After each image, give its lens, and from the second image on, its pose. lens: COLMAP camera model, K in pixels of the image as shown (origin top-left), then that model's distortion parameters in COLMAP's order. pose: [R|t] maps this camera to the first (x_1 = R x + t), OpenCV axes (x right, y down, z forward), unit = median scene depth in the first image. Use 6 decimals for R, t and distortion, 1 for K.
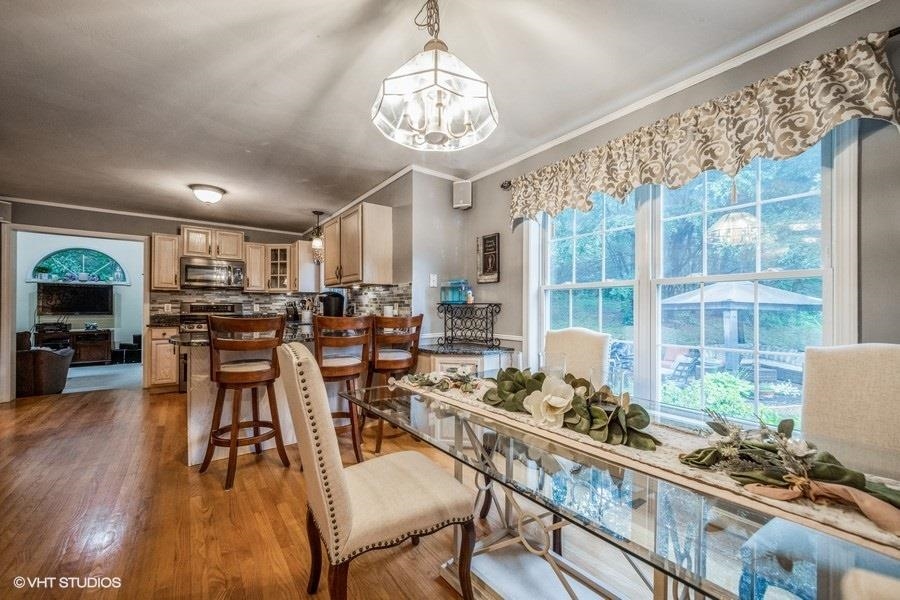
lens RADIAL K [[350.9, 0, 456.6], [0, 350.9, 307.5], [0, 0, 1]] dist [-0.000097, -0.000058]
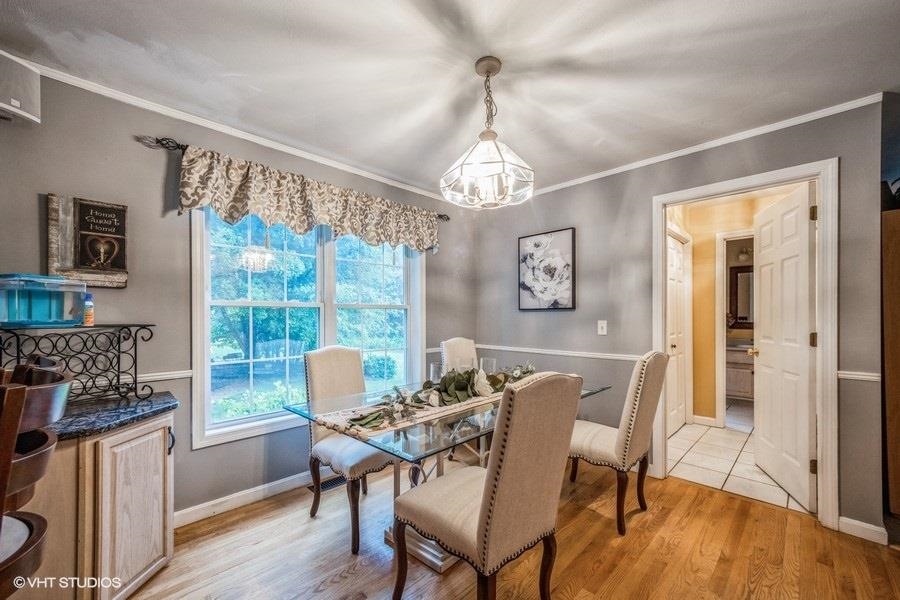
lens RADIAL K [[350.9, 0, 461.6], [0, 350.9, 313.8], [0, 0, 1]] dist [-0.000097, -0.000058]
pose [[-0.151921, 0.009188, 0.988350, -0.371465], [0.000907, 0.999958, -0.009156, -0.015259], [-0.988392, -0.000495, -0.151923, 0.341234]]
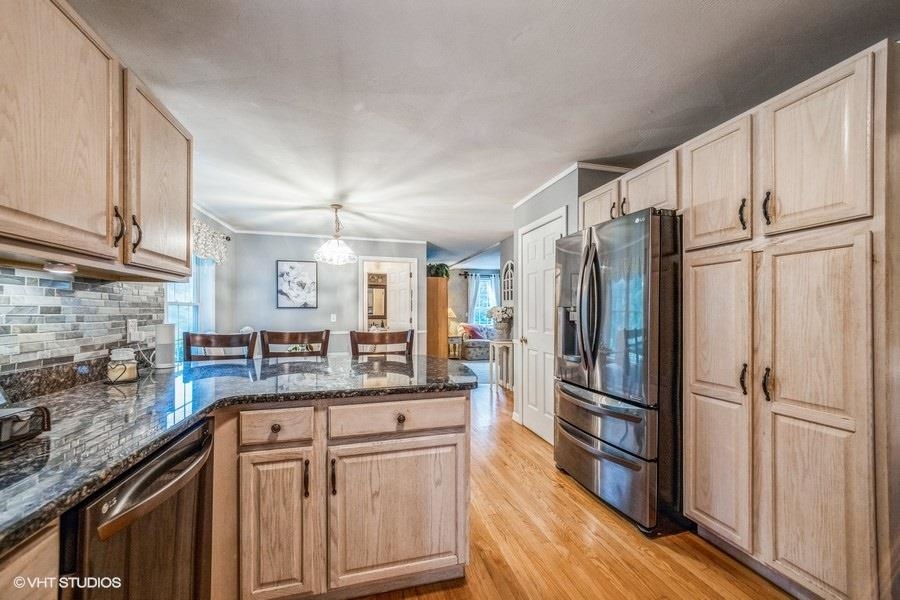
lens RADIAL K [[350.9, 0, 449.8], [0, 350.9, 307.9], [0, 0, 1]] dist [-0.000097, -0.000058]
pose [[-0.928468, 0.003370, 0.371396, -0.608131], [-0.001135, 0.999928, -0.011910, -0.016489], [-0.371410, -0.011479, -0.928398, 0.987915]]
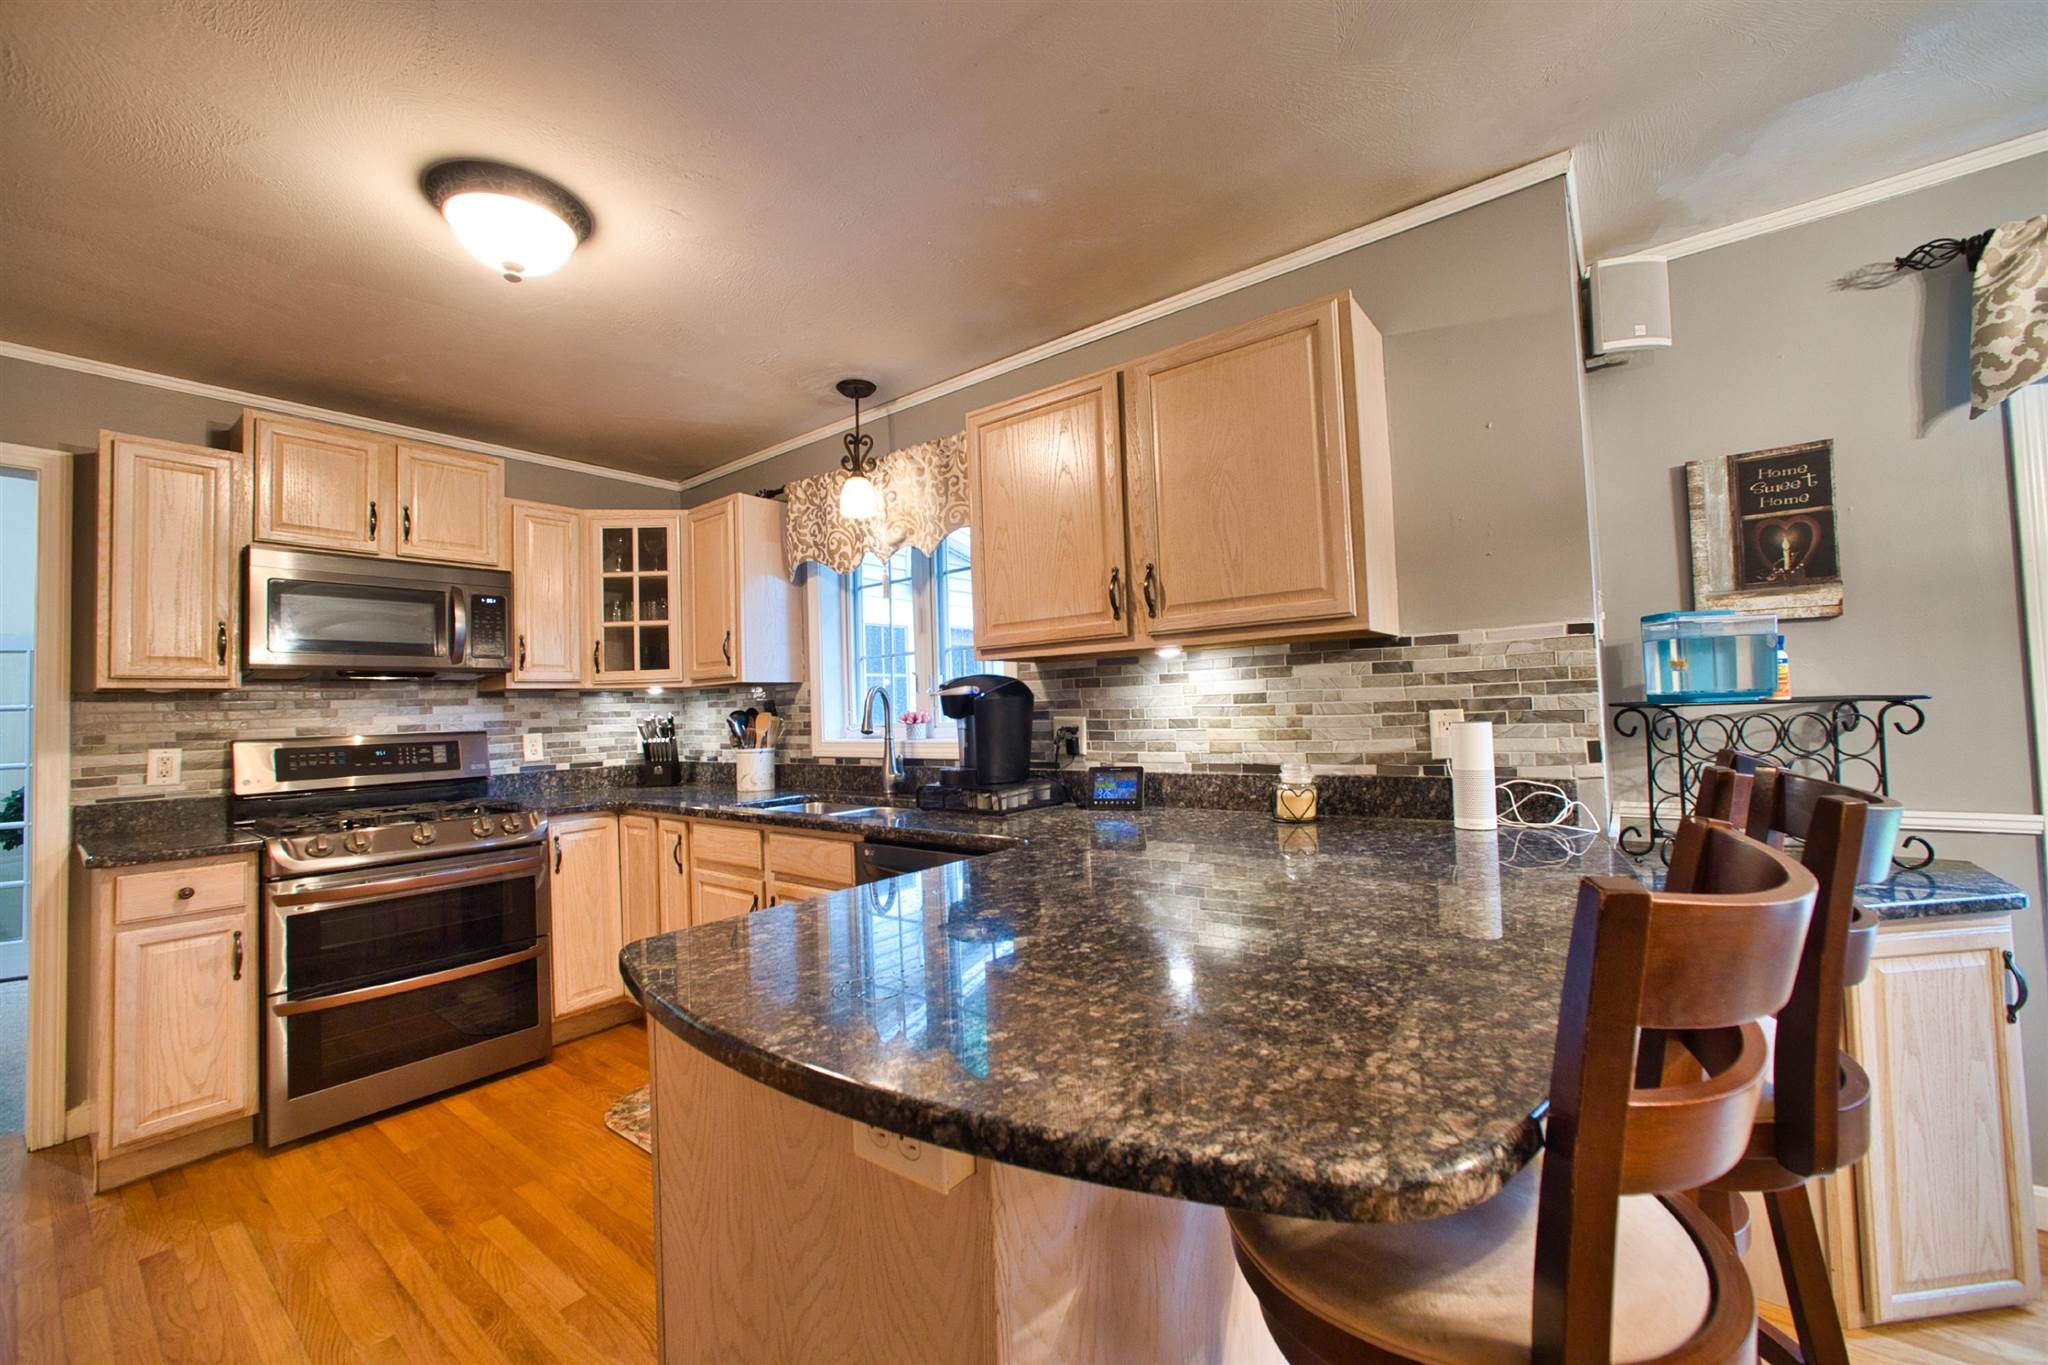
lens RADIAL K [[798.5, 0, 1023.3], [0, 798.5, 675.3], [0, 0, 1]] dist [-0.000097, -0.000058]
pose [[0.964700, -0.025934, 0.262071, -0.439637], [0.037796, 0.998472, -0.040324, -0.017277], [-0.260624, 0.048806, 0.964206, 0.370054]]
